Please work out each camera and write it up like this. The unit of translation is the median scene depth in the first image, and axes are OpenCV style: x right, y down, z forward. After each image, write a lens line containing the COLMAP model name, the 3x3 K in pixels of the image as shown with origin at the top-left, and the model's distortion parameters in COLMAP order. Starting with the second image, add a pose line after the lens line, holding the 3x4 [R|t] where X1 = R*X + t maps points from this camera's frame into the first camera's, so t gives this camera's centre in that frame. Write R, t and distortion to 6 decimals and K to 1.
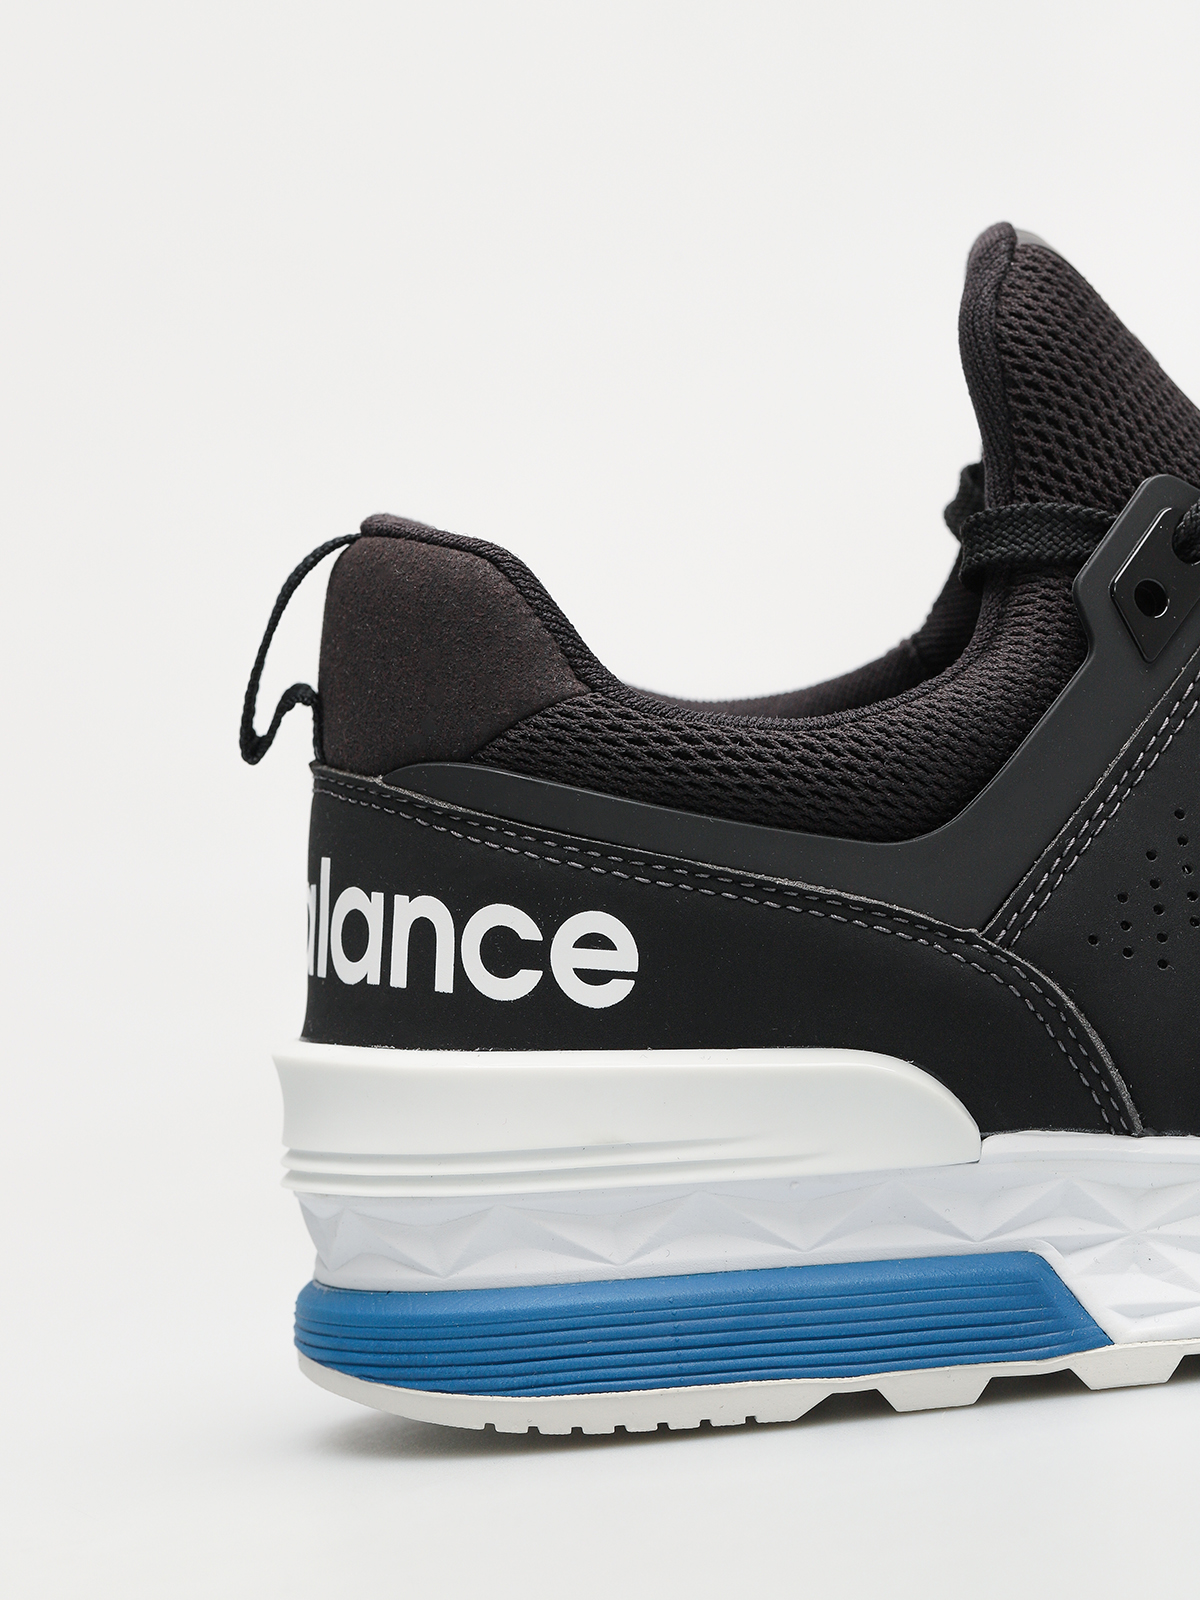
lens RADIAL K [[5372.2, 0, 600.0], [0, 5372.2, 800.0], [0, 0, 1]] dist [-0.165362, 2.435832]
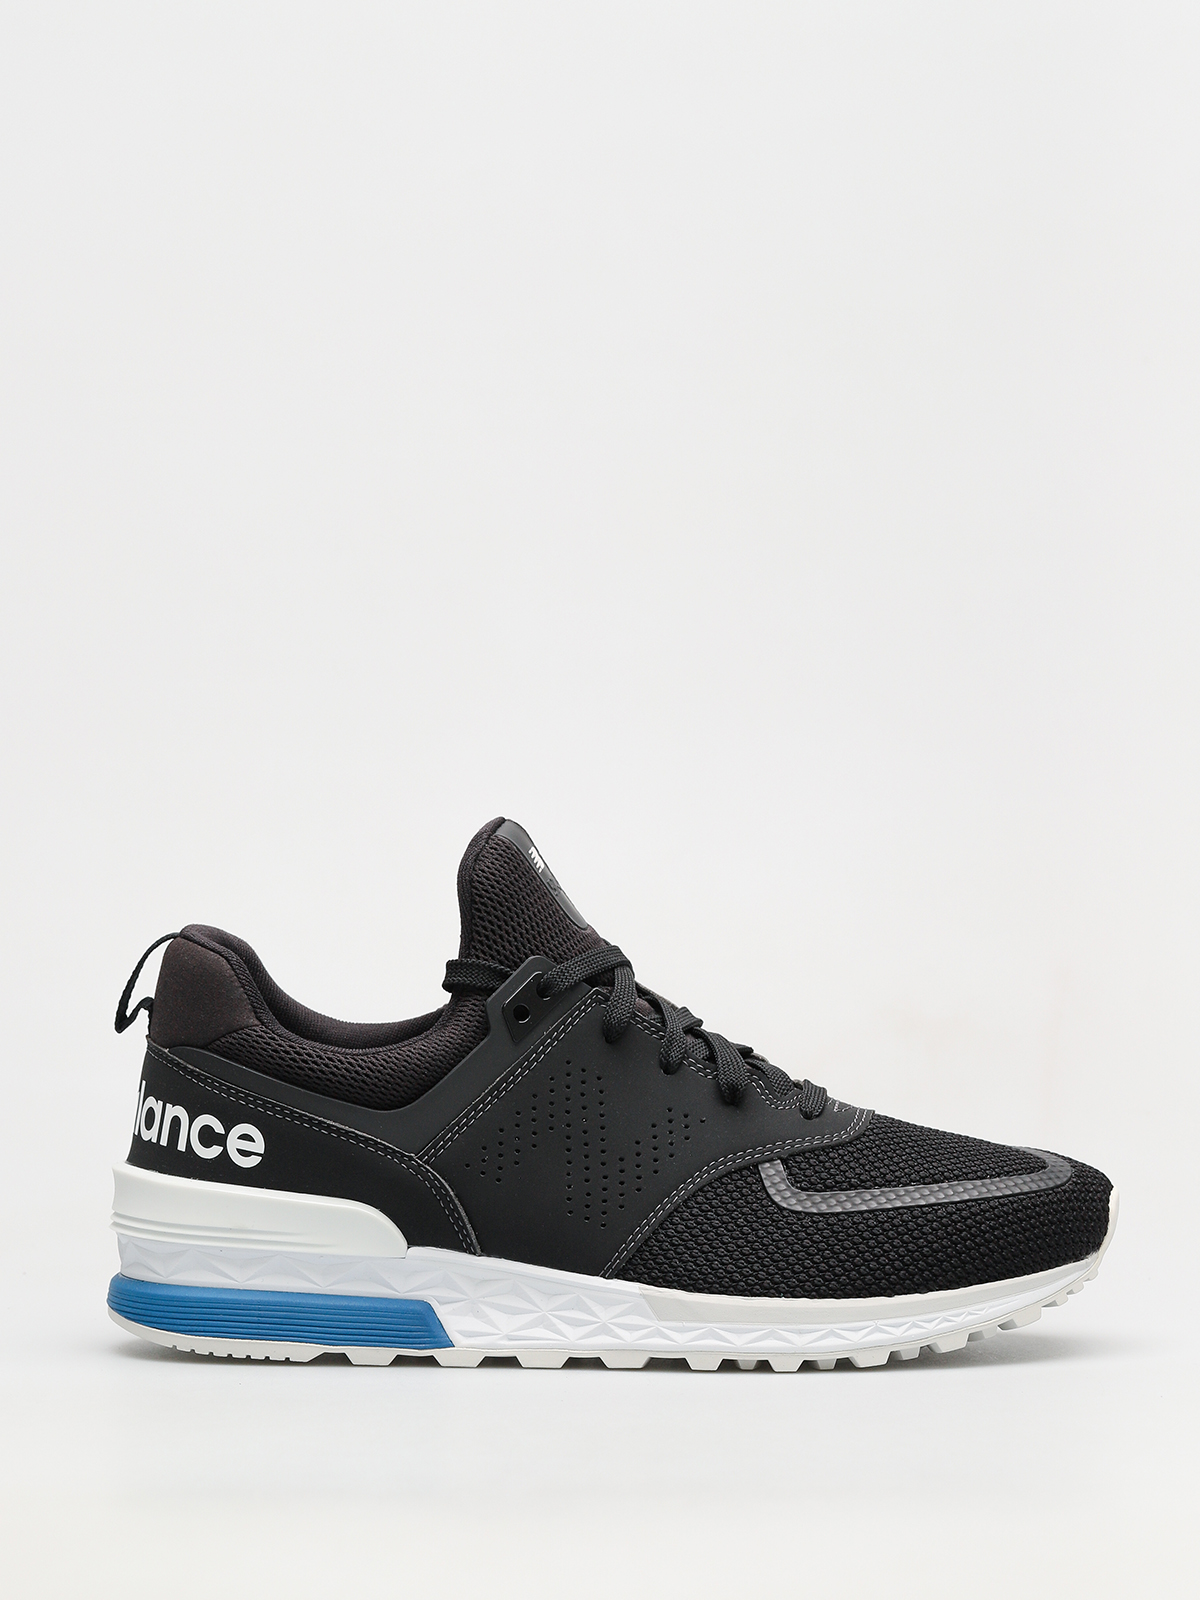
lens RADIAL K [[5372.2, 0, 600.0], [0, 5372.2, 800.0], [0, 0, 1]] dist [-0.165362, 2.435832]
pose [[0.988116, 0.120554, -0.095364, 0.338214], [-0.119859, 0.992706, 0.013000, -0.158696], [0.096235, -0.001416, 0.995358, -1.197718]]
